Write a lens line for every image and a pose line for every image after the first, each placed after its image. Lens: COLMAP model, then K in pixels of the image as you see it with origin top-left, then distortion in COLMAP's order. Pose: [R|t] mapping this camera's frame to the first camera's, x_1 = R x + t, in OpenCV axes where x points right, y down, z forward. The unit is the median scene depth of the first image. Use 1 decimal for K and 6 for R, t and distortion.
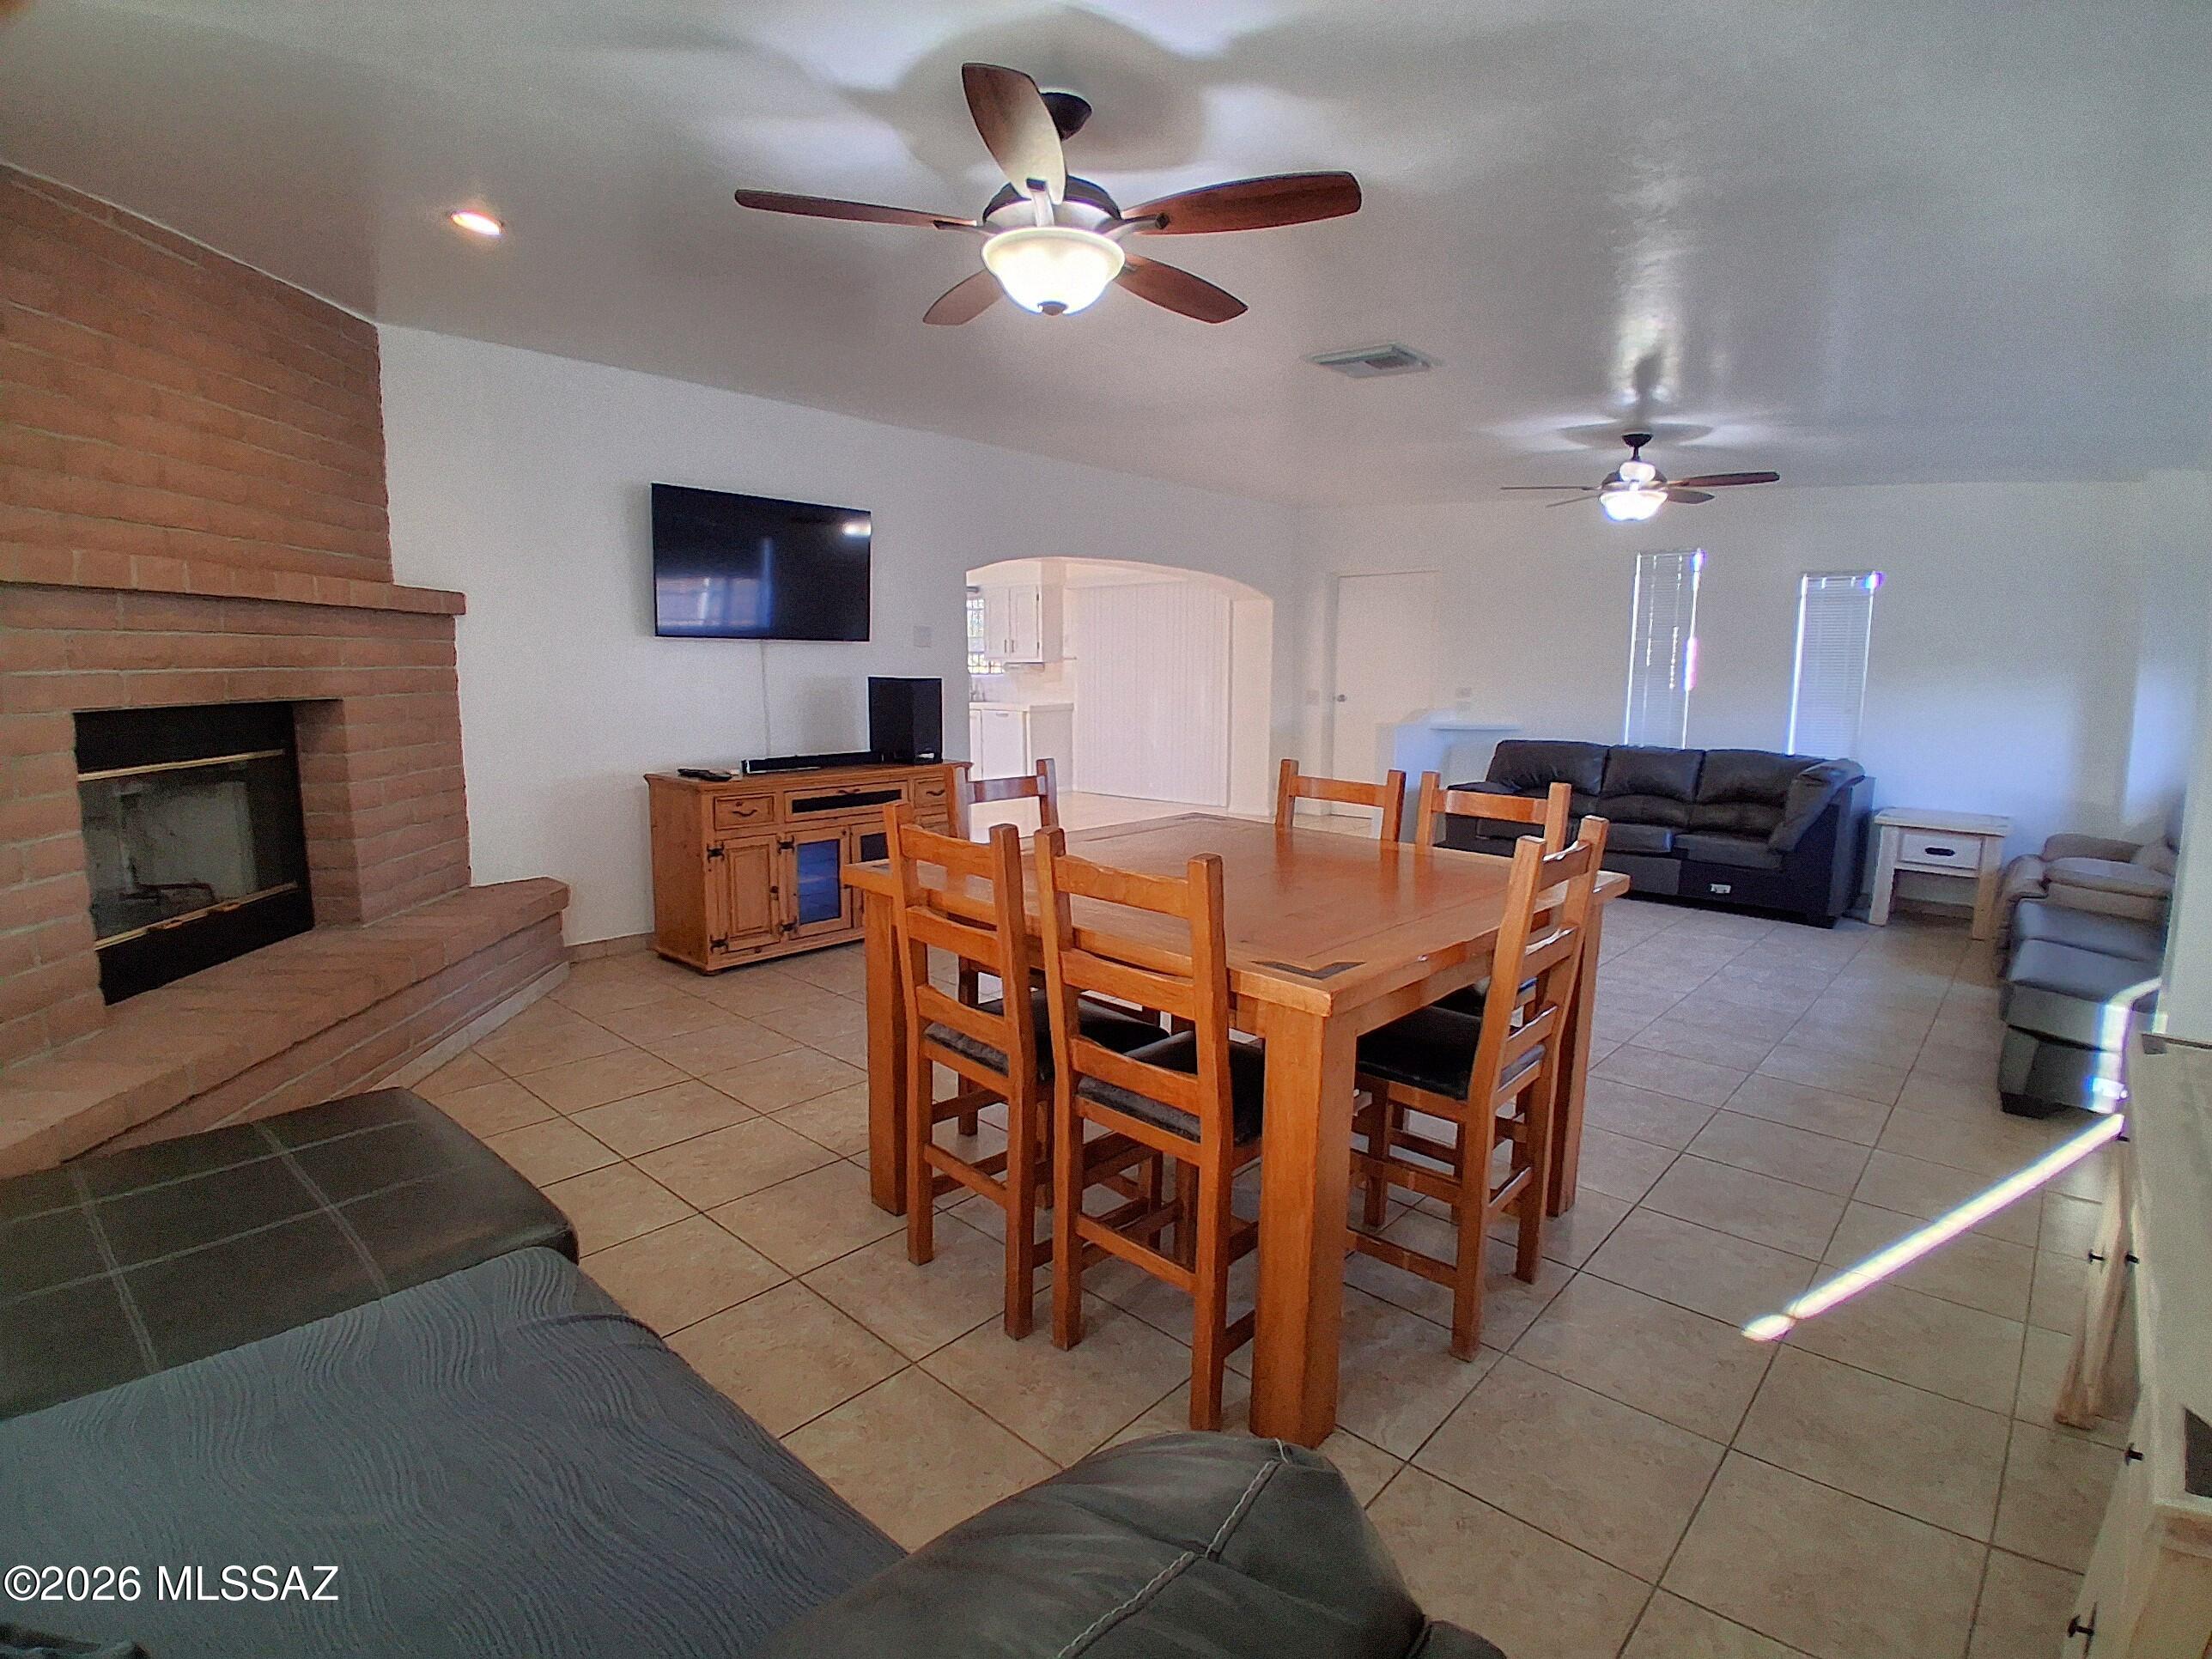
lens RADIAL K [[1128.8, 0, 1069.6], [0, 1128.8, 829.0], [0, 0, 1]] dist [0.001240, -0.052829]
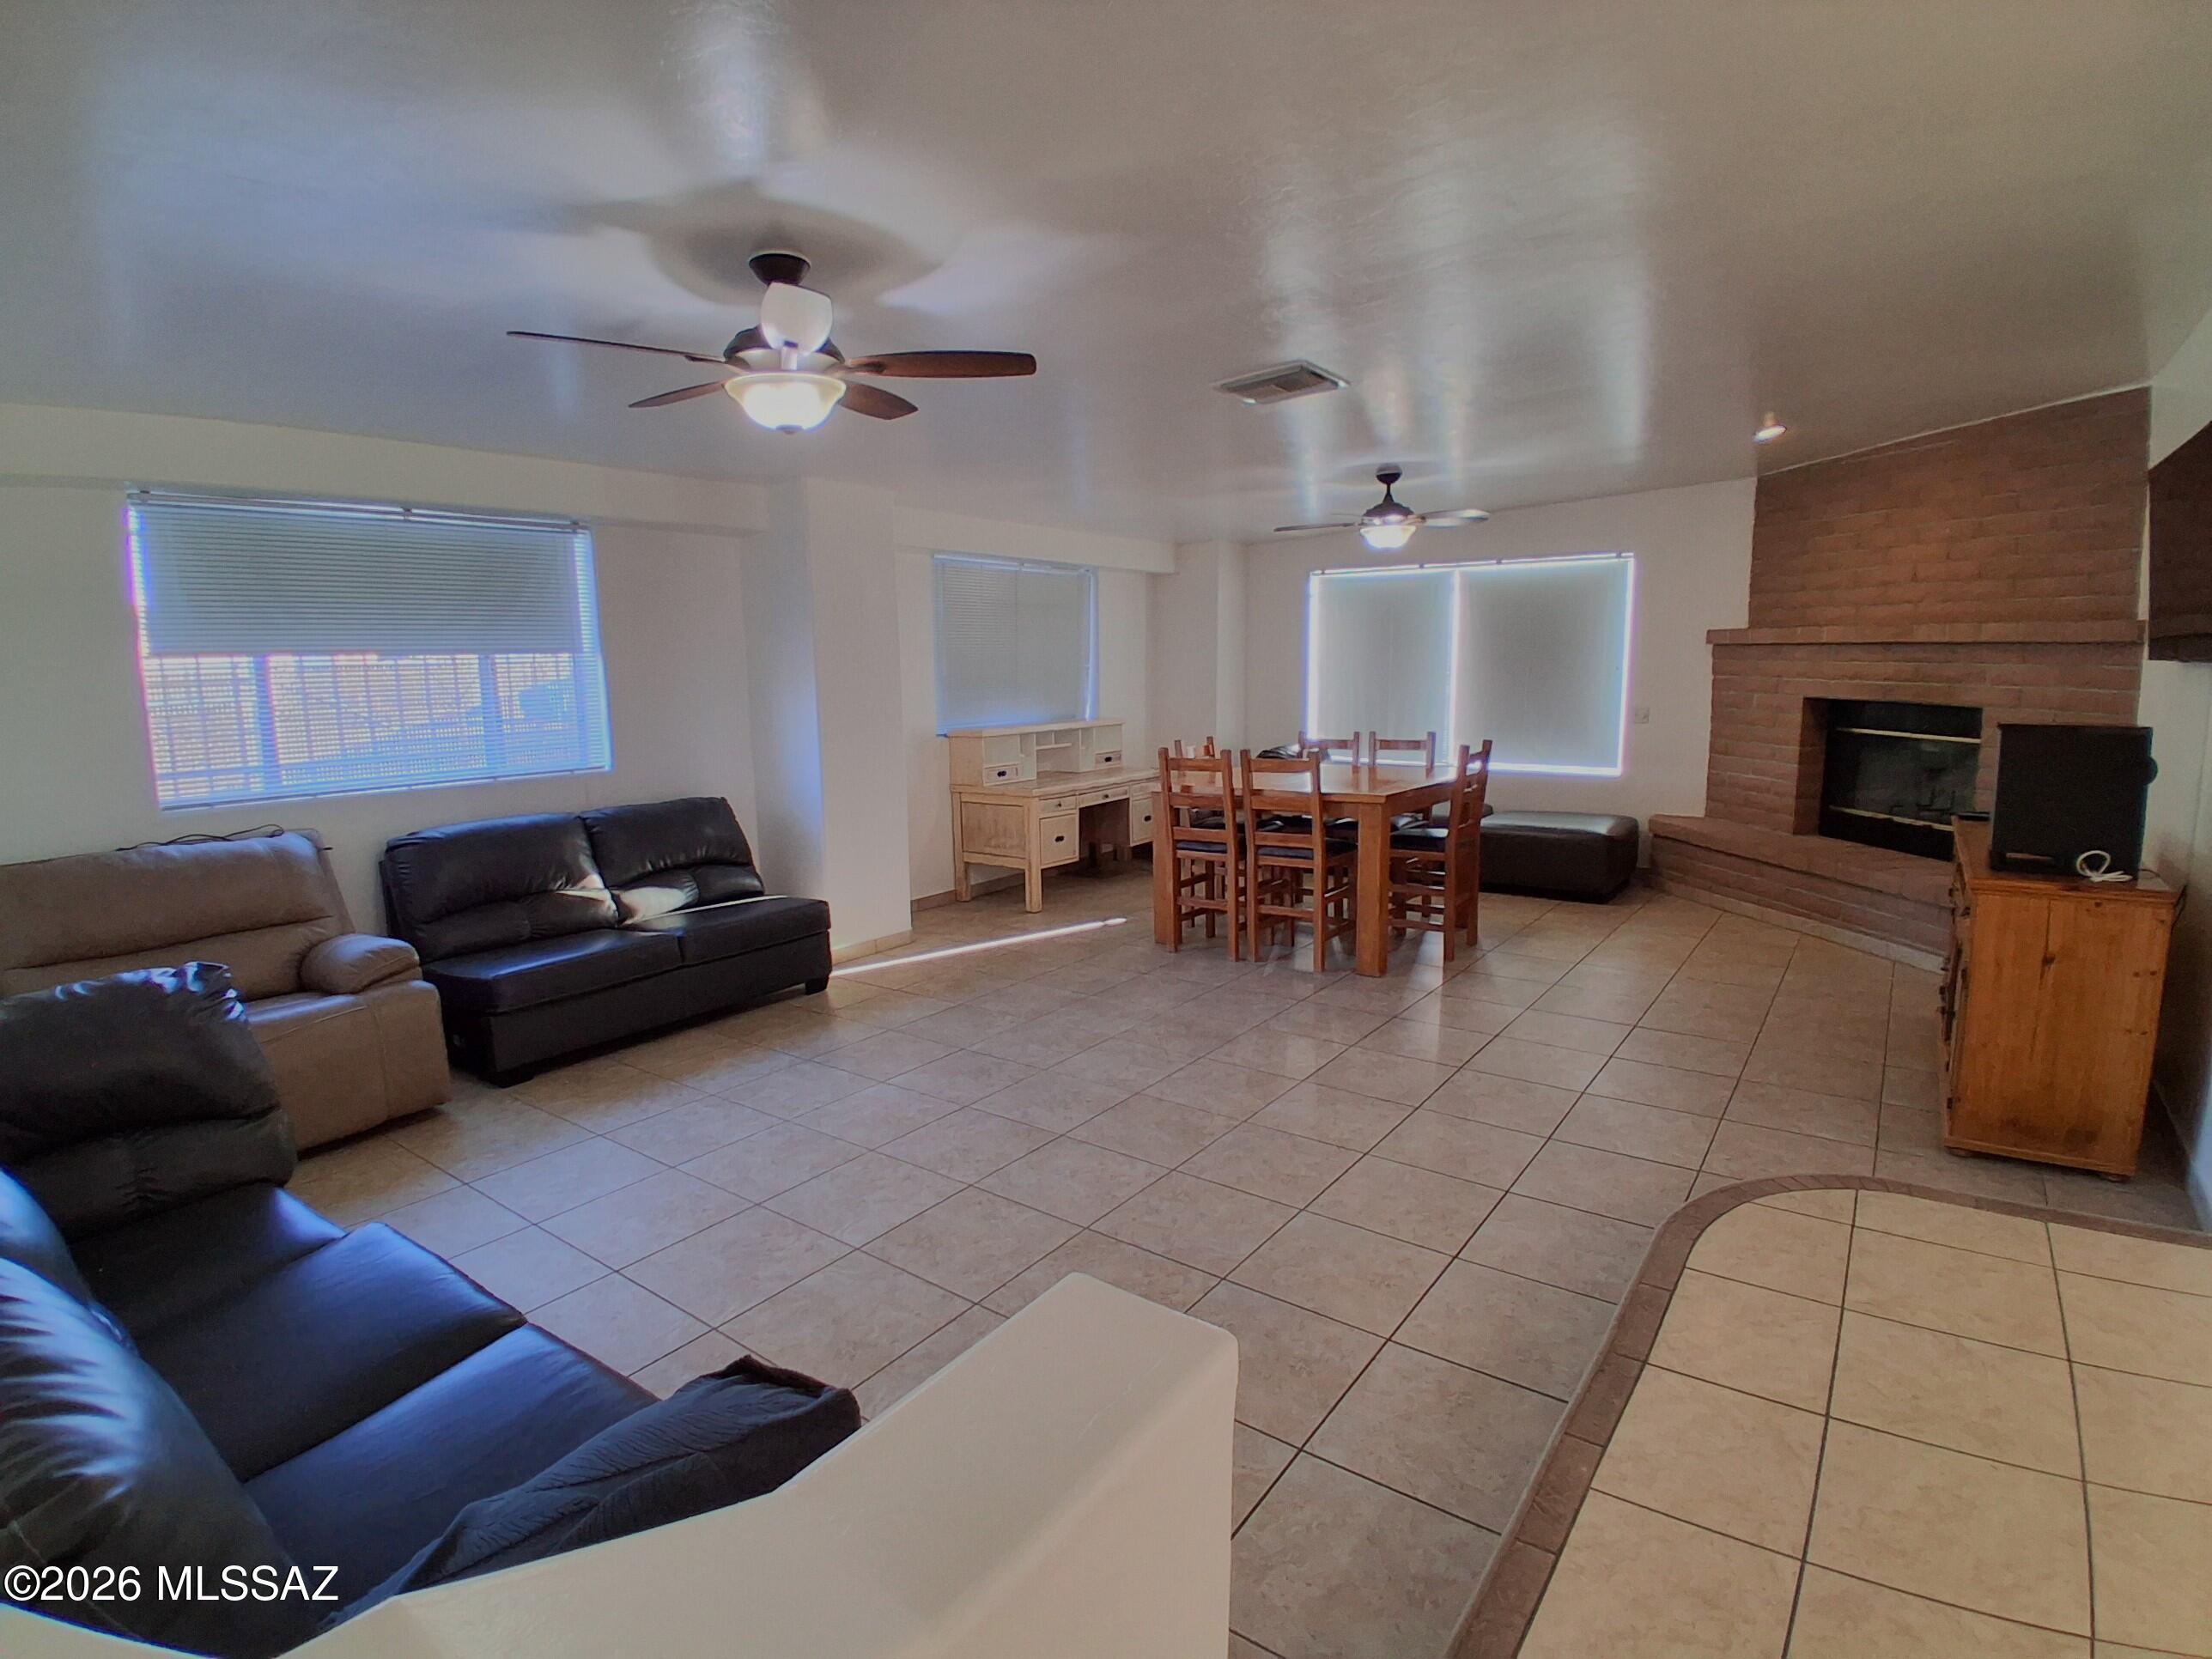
lens RADIAL K [[1088.8, 0, 1102.6], [0, 1088.8, 827.8], [0, 0, 1]] dist [0.003488, -0.048098]
pose [[-0.993993, 0.024561, -0.106651, 0.448044], [-0.007444, 0.957062, 0.289786, -0.266144], [0.109189, 0.288839, -0.951131, 1.664490]]
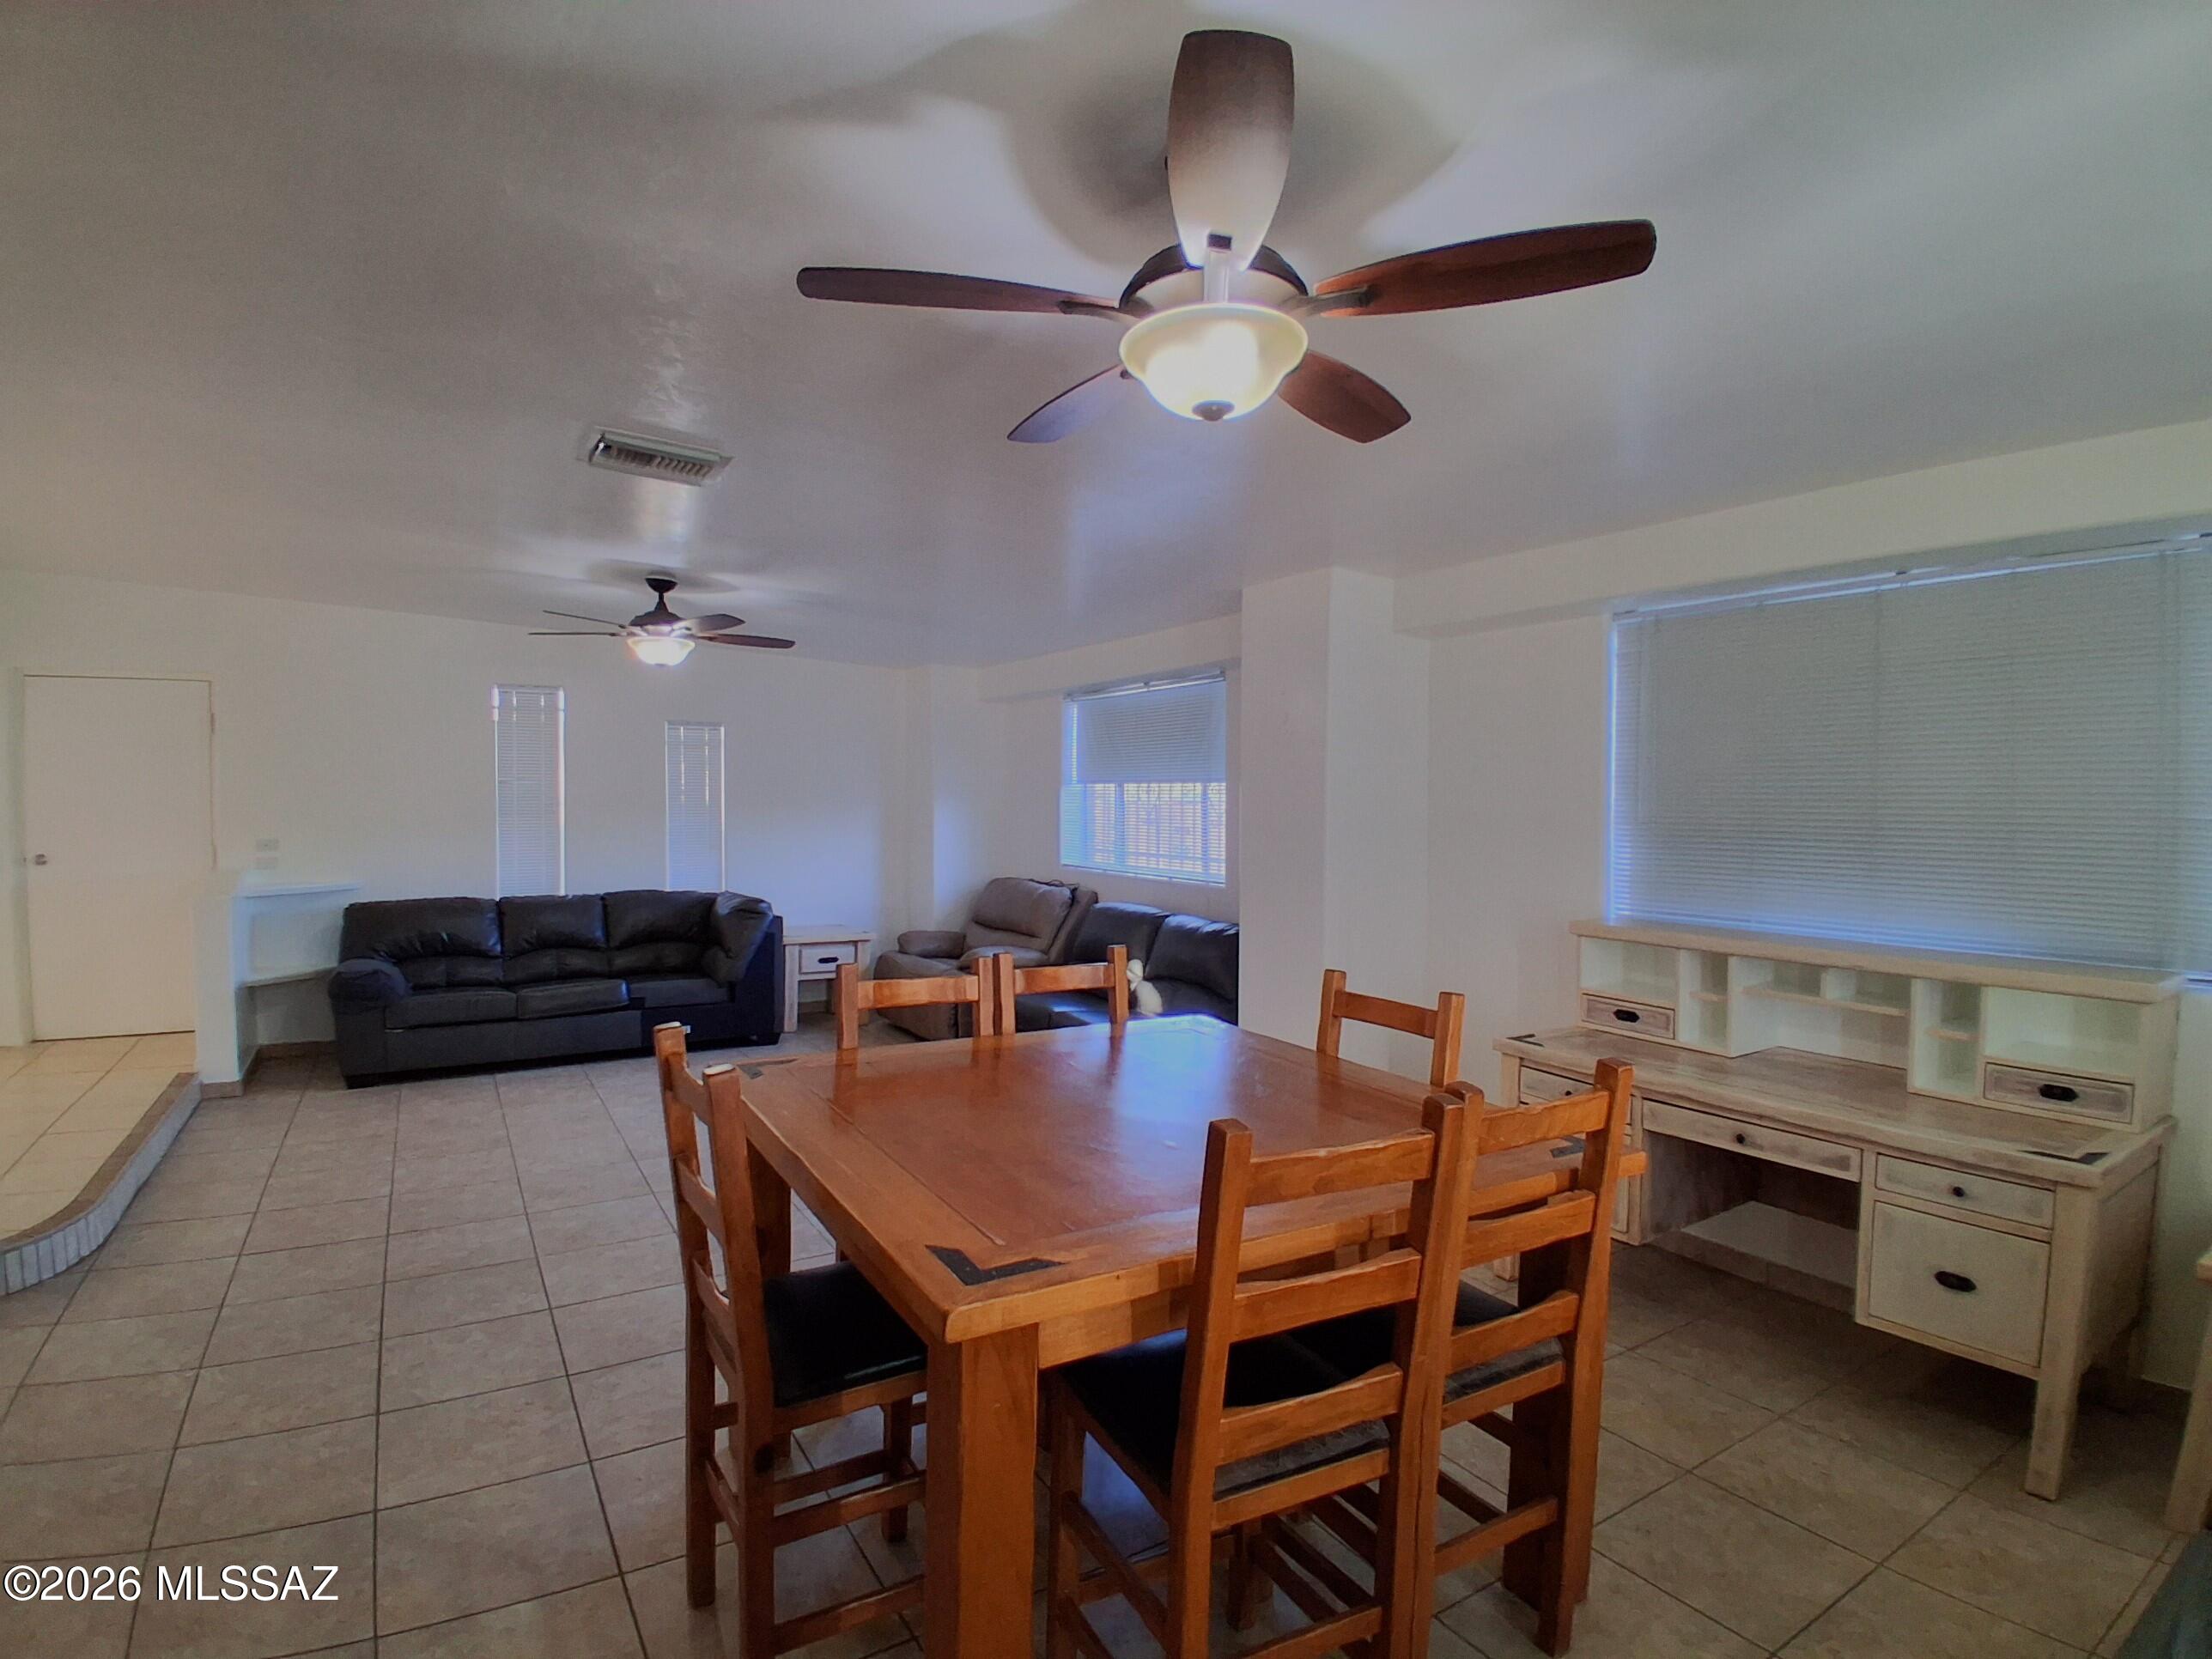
lens RADIAL K [[1088.8, 0, 1102.6], [0, 1088.8, 827.8], [0, 0, 1]] dist [0.003488, -0.048098]
pose [[0.265439, -0.030356, 0.963650, -0.322051], [0.130589, 0.991425, -0.004740, -0.091106], [-0.955243, 0.127101, 0.267127, 0.442092]]
